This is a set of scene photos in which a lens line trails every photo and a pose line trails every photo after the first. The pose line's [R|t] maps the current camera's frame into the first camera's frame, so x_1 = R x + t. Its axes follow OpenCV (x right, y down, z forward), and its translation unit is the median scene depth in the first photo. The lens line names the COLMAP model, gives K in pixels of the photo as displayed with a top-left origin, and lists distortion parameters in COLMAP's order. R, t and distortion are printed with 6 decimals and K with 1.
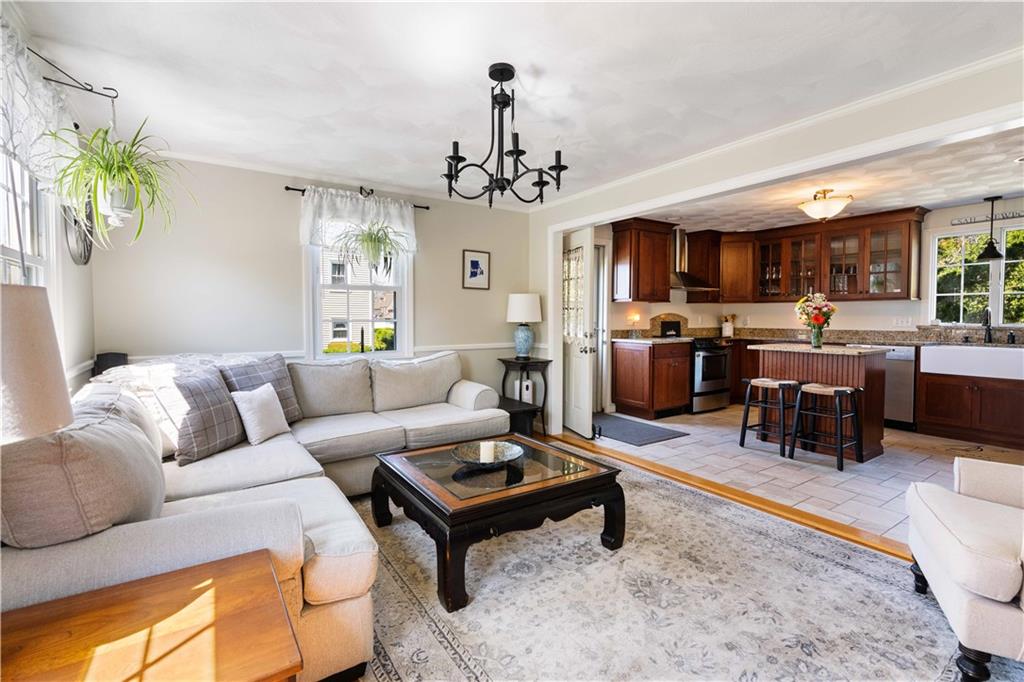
lens RADIAL K [[468.5, 0, 510.4], [0, 468.5, 326.6], [0, 0, 1]] dist [-0.001517, 0.000782]
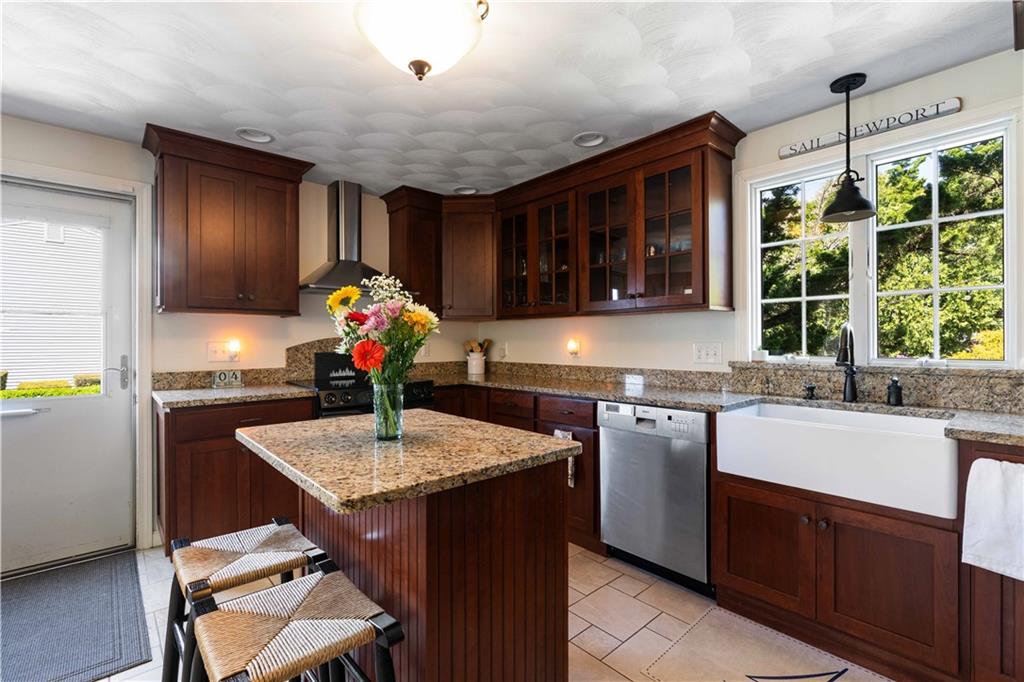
lens RADIAL K [[458.2, 0, 512.0], [0, 458.2, 341.0], [0, 0, 1]] dist [-0.002634, -0.000022]
pose [[0.989167, -0.000812, 0.146795, 0.511637], [0.004322, 0.999712, -0.023589, -0.012385], [-0.146734, 0.023968, 0.988886, 0.493121]]
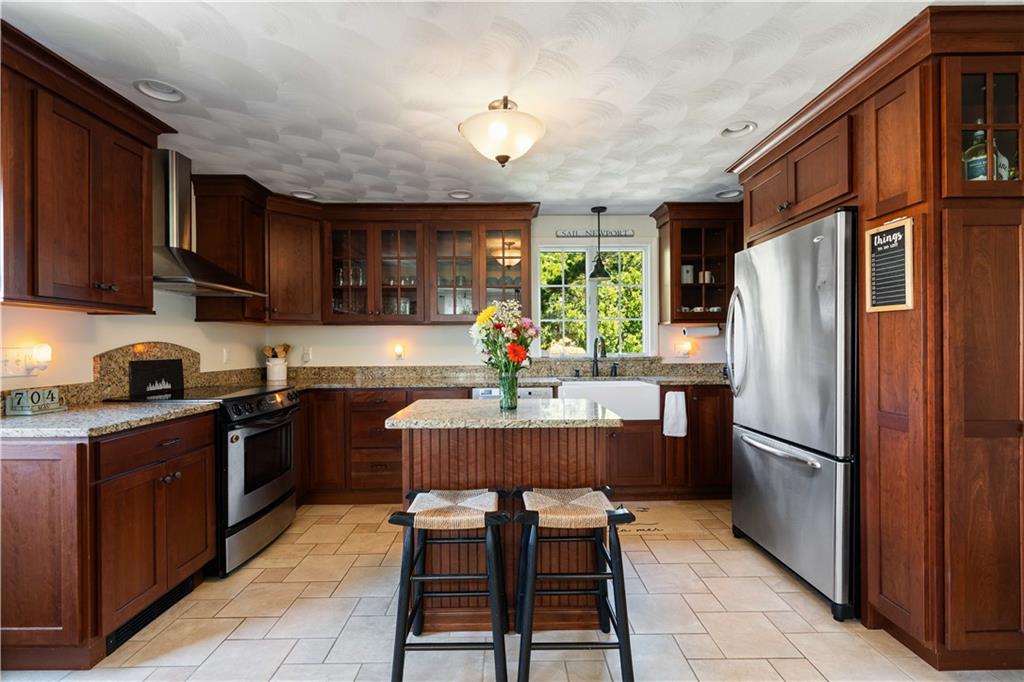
lens RADIAL K [[453.6, 0, 511.1], [0, 453.6, 351.8], [0, 0, 1]] dist [-0.008984, 0.000210]
pose [[0.547964, -0.014283, 0.836380, 0.189151], [0.026000, 0.999662, 0.000037, -0.011828], [-0.836098, 0.021725, 0.548150, 0.545108]]
